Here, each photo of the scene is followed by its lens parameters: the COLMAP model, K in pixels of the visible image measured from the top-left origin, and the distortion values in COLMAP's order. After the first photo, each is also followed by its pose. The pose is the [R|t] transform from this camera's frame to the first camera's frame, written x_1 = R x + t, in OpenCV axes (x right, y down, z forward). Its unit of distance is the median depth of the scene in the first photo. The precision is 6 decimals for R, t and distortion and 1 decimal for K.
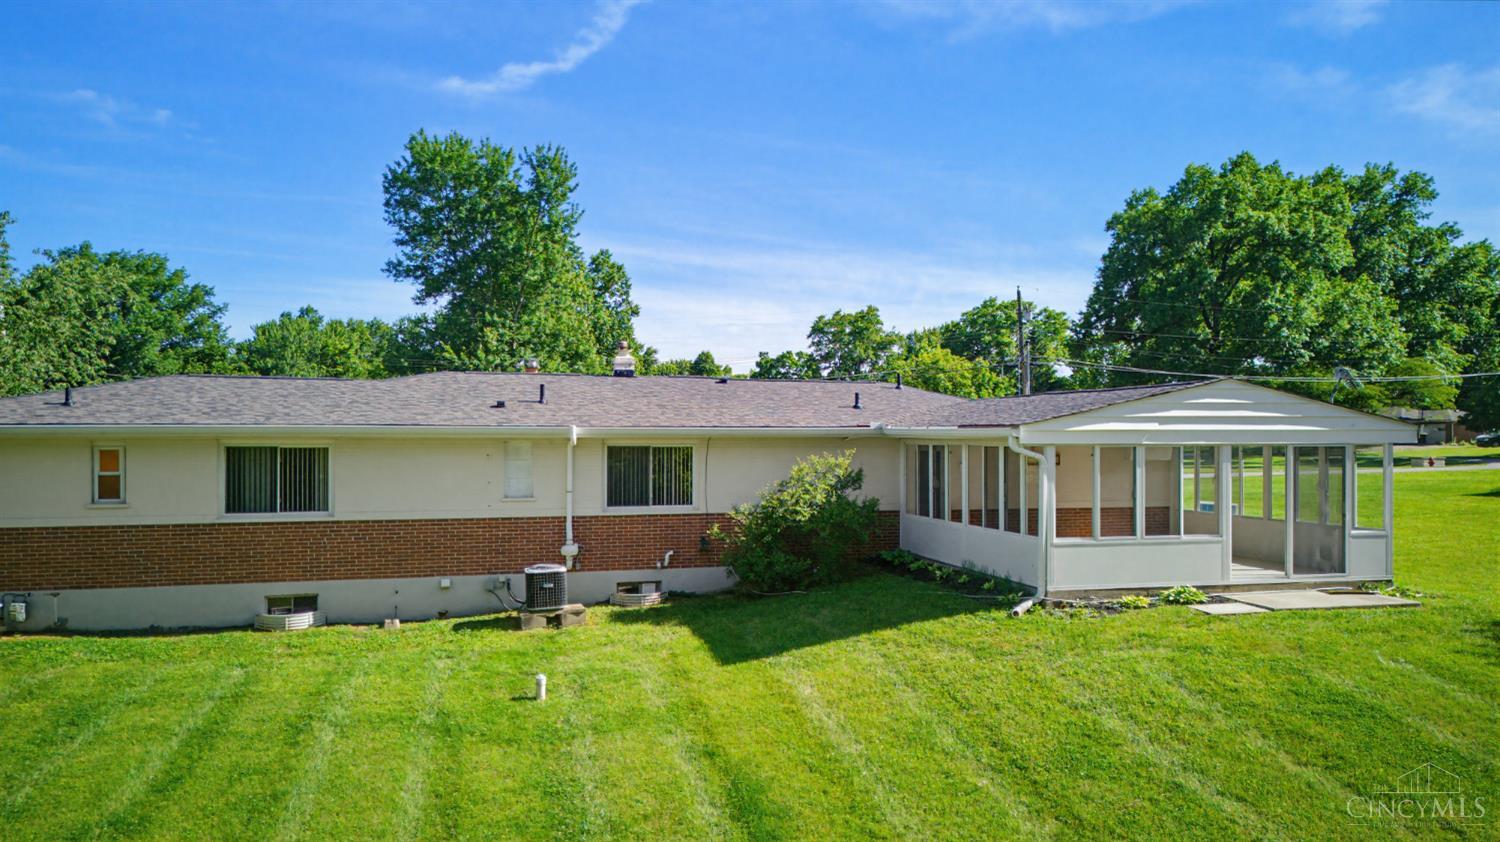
lens RADIAL K [[1054.0, 0, 752.1], [0, 1054.0, 423.0], [0, 0, 1]] dist [0.051807, -0.036481]
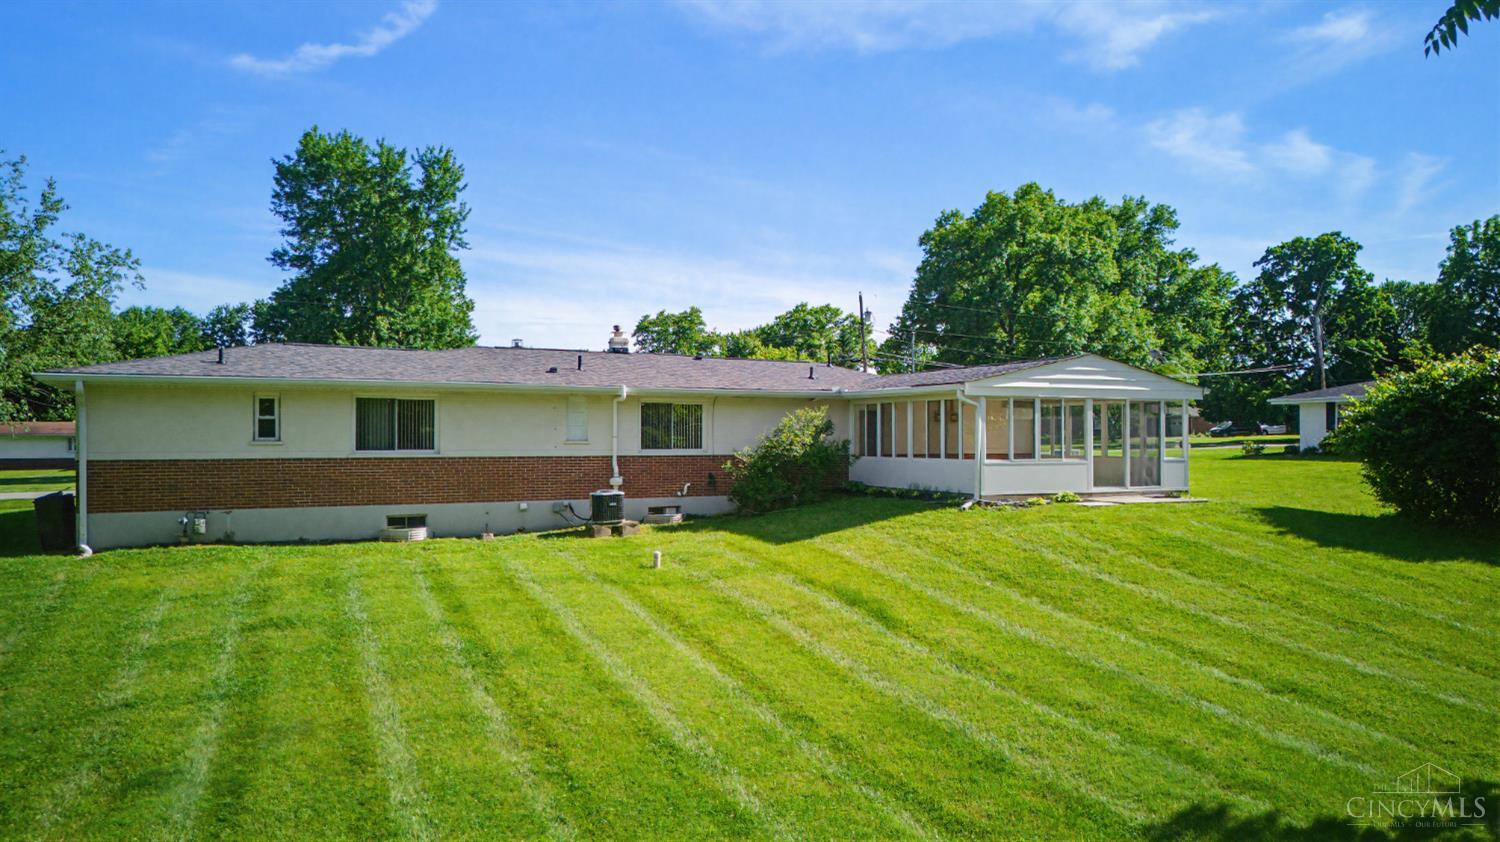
lens RADIAL K [[1049.9, 0, 751.3], [0, 1049.9, 407.1], [0, 0, 1]] dist [0.059447, -0.040359]
pose [[0.981559, 0.005327, 0.191084, -0.084095], [-0.002163, 0.999857, -0.016763, 0.016395], [-0.191146, 0.016041, 0.981430, -0.100302]]
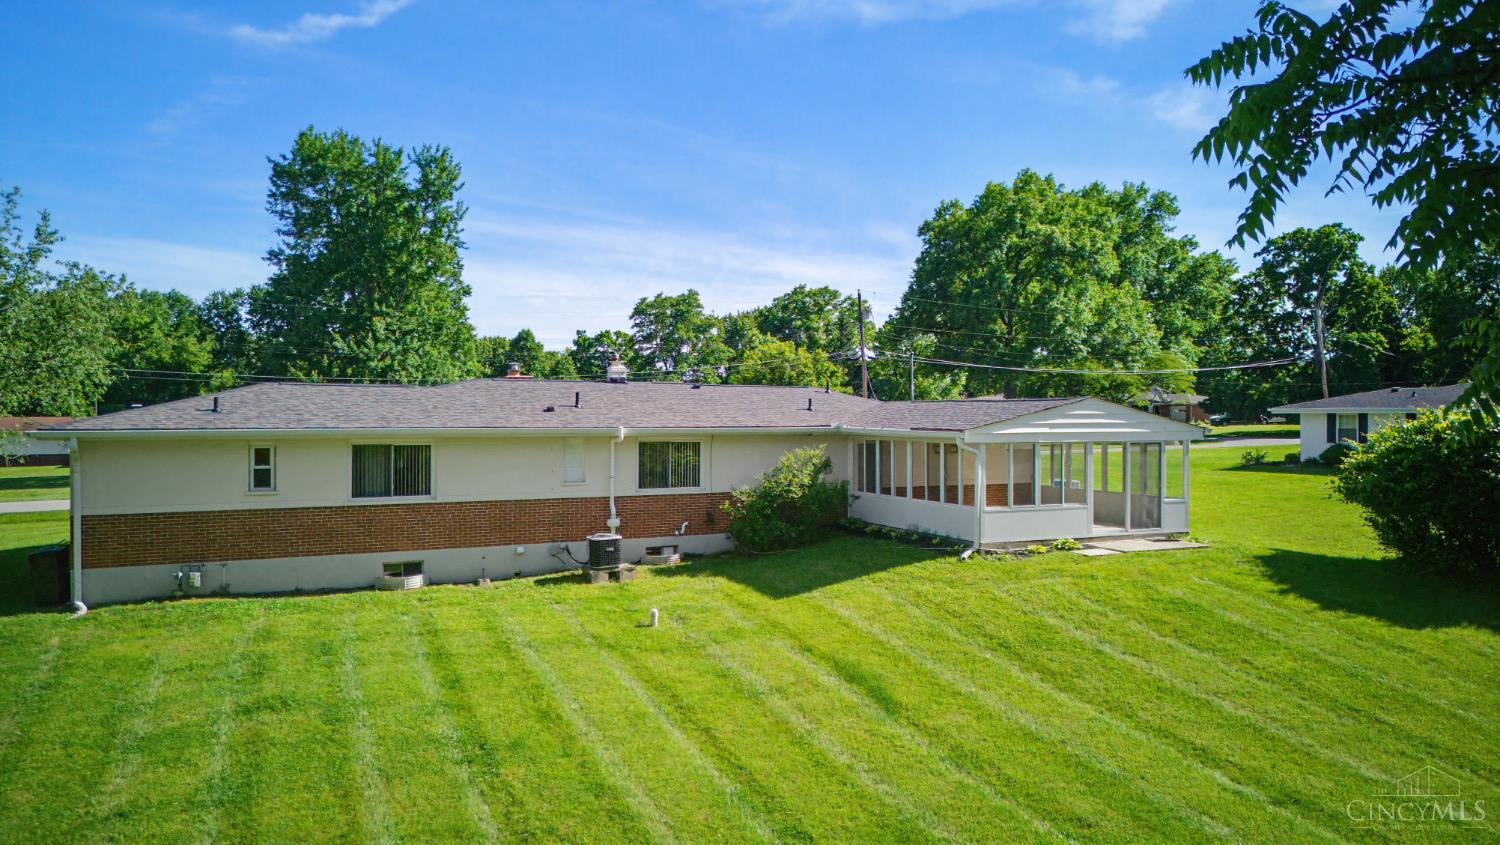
lens RADIAL K [[1053.0, 0, 748.3], [0, 1053.0, 390.3], [0, 0, 1]] dist [0.058536, -0.039547]
pose [[0.981685, 0.005322, 0.190439, -0.084180], [-0.004005, 0.999965, -0.007300, -0.010822], [-0.190471, 0.006404, 0.981672, -0.099238]]
